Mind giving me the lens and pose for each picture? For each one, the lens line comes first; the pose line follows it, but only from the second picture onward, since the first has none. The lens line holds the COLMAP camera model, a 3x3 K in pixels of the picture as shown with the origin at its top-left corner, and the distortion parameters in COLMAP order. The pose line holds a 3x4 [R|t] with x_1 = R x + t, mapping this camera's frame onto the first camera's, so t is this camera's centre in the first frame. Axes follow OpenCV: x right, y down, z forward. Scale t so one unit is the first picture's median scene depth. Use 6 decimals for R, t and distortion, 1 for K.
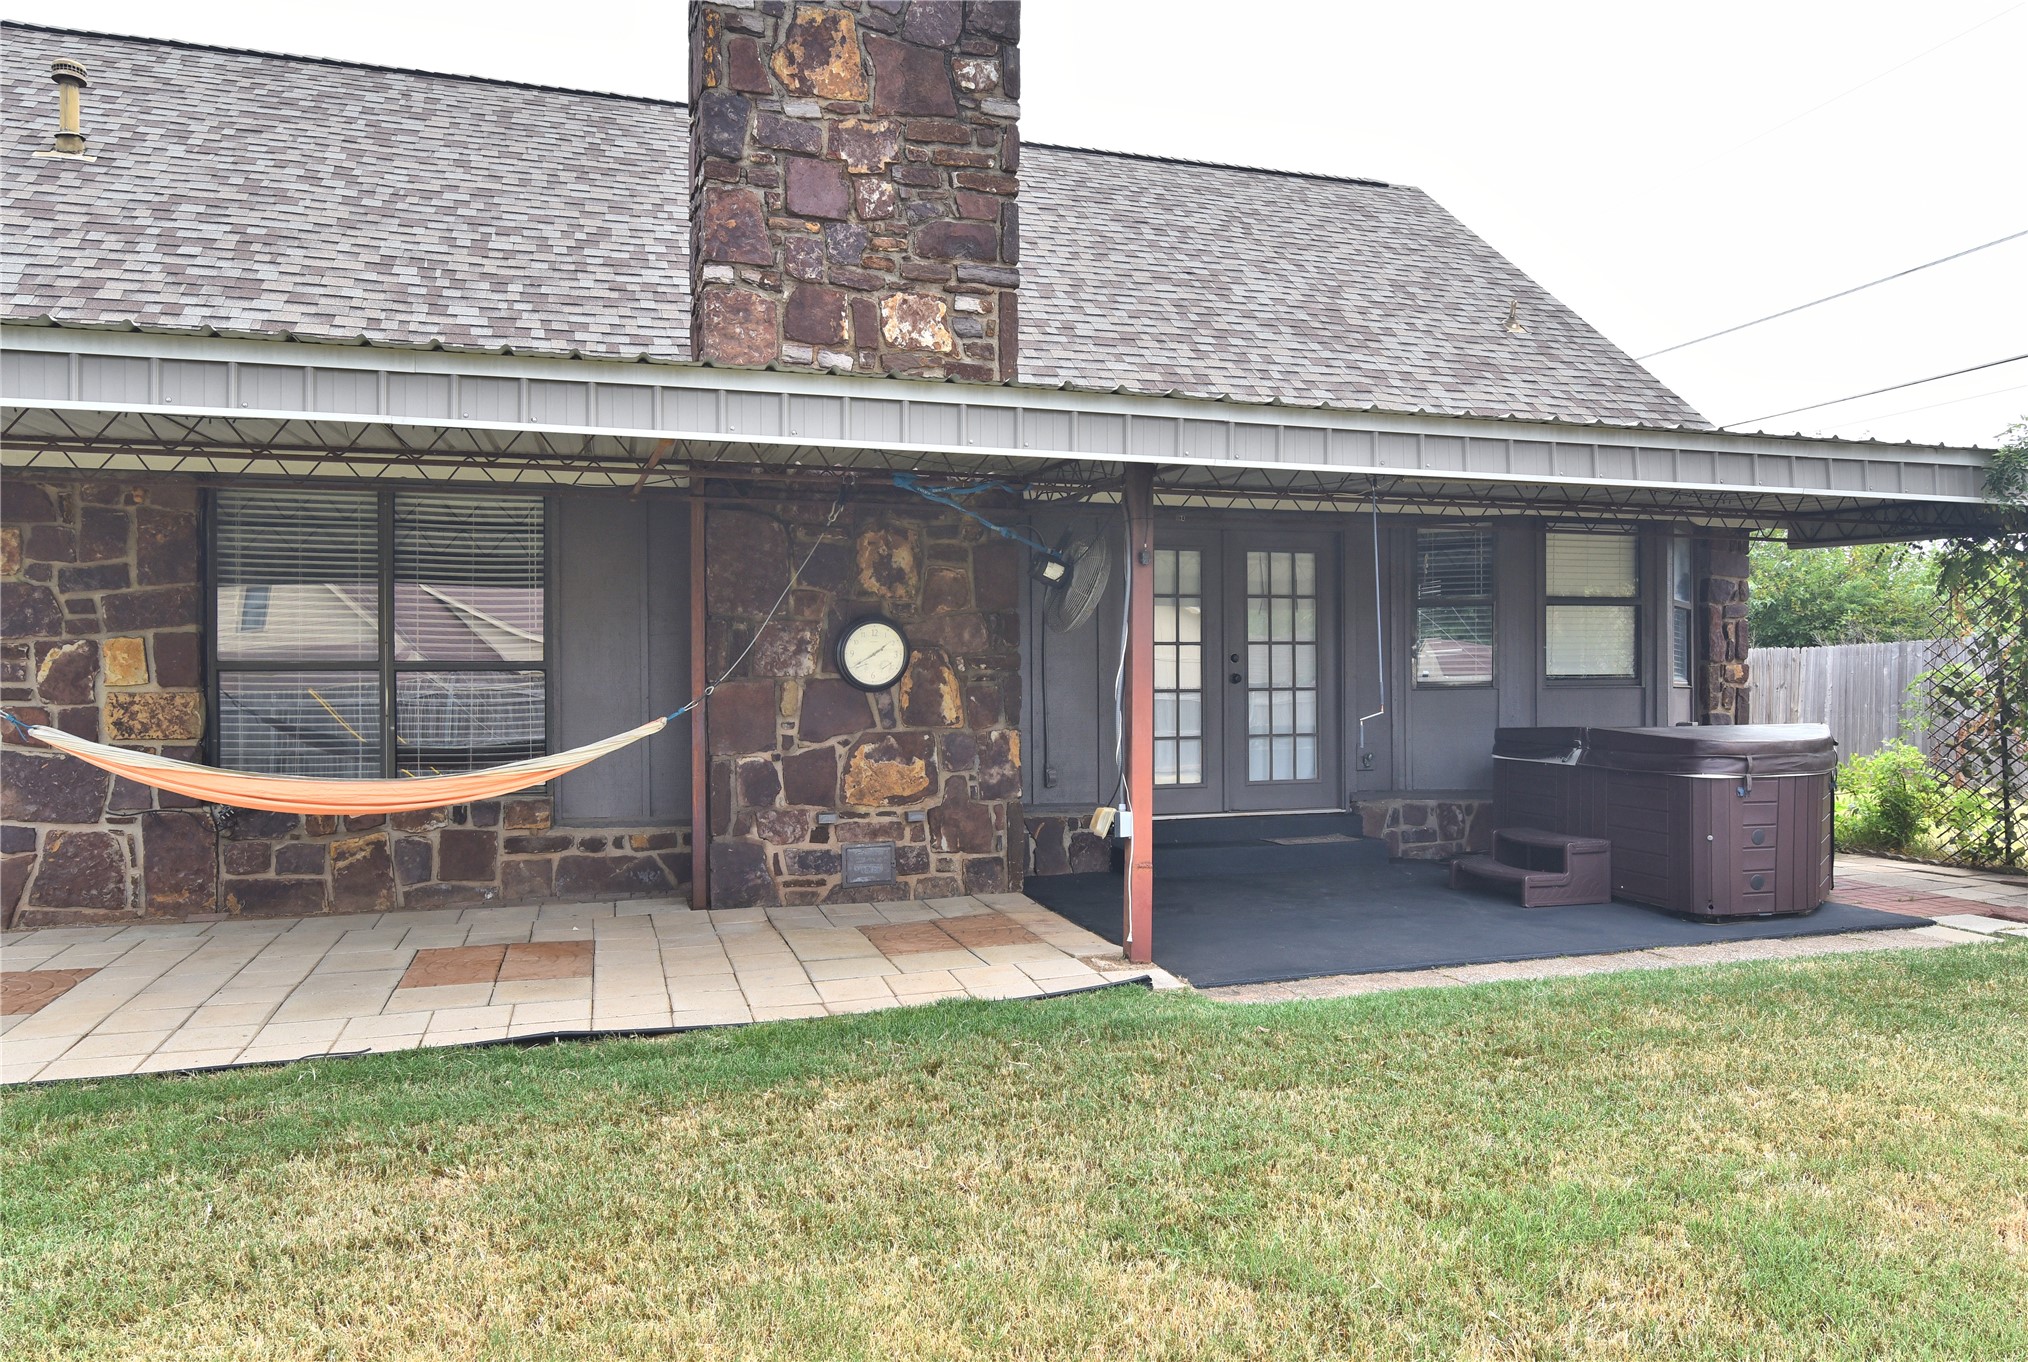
lens RADIAL K [[1383.1, 0, 1015.6], [0, 1383.1, 665.1], [0, 0, 1]] dist [-0.005065, -0.001505]
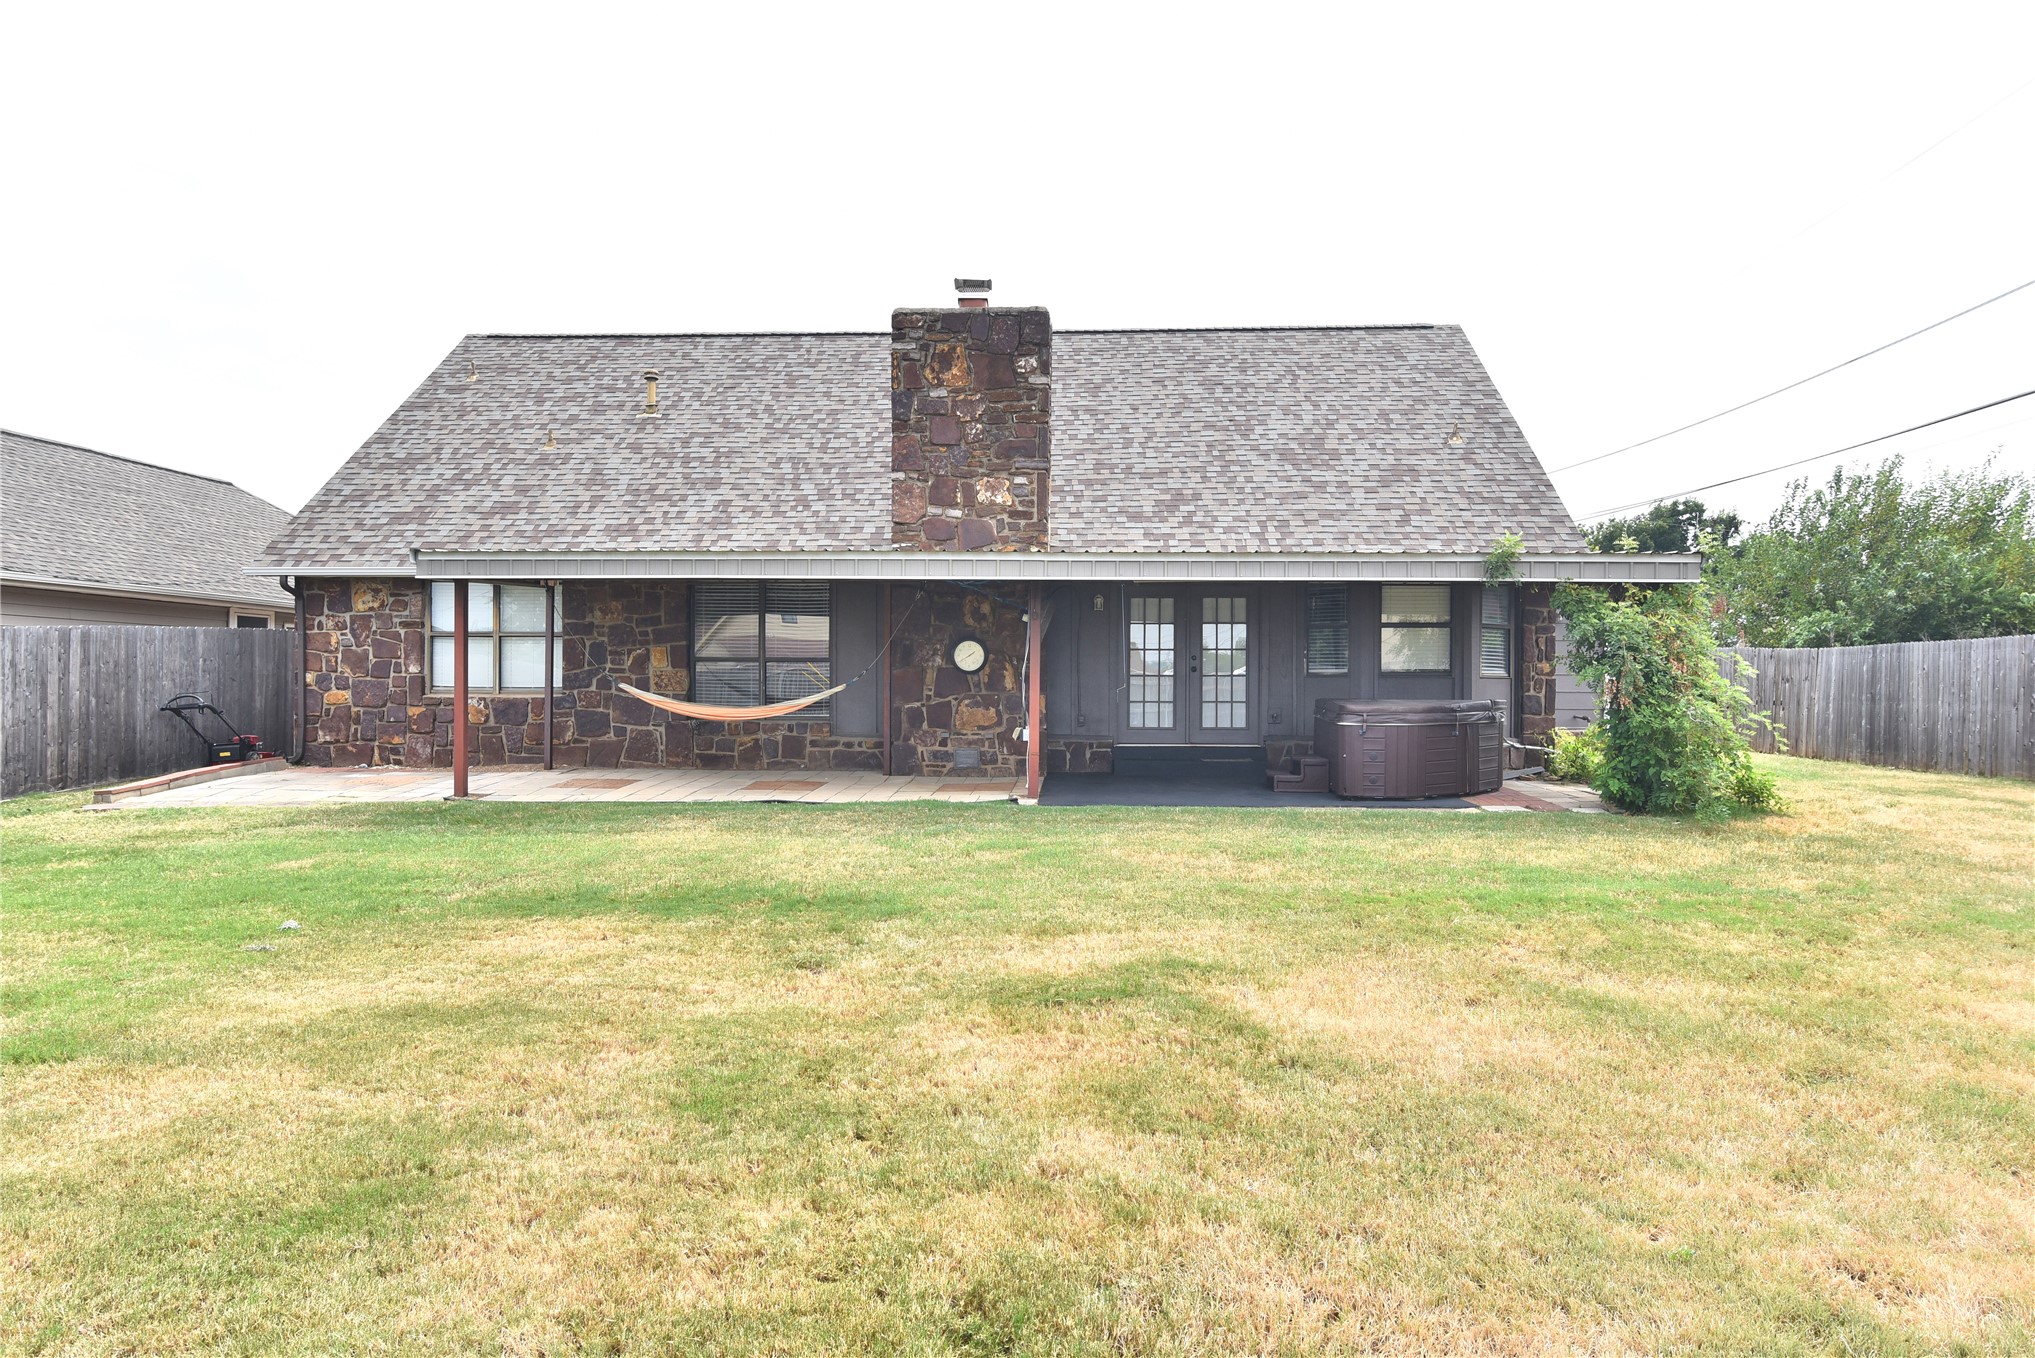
lens RADIAL K [[1240.6, 0, 998.4], [0, 1240.6, 629.6], [0, 0, 1]] dist [-0.015497, -0.003817]
pose [[0.934249, -0.000147, -0.356620, 0.582601], [-0.005295, 0.999884, -0.014284, -0.020259], [0.356581, 0.015233, 0.934140, -0.689669]]
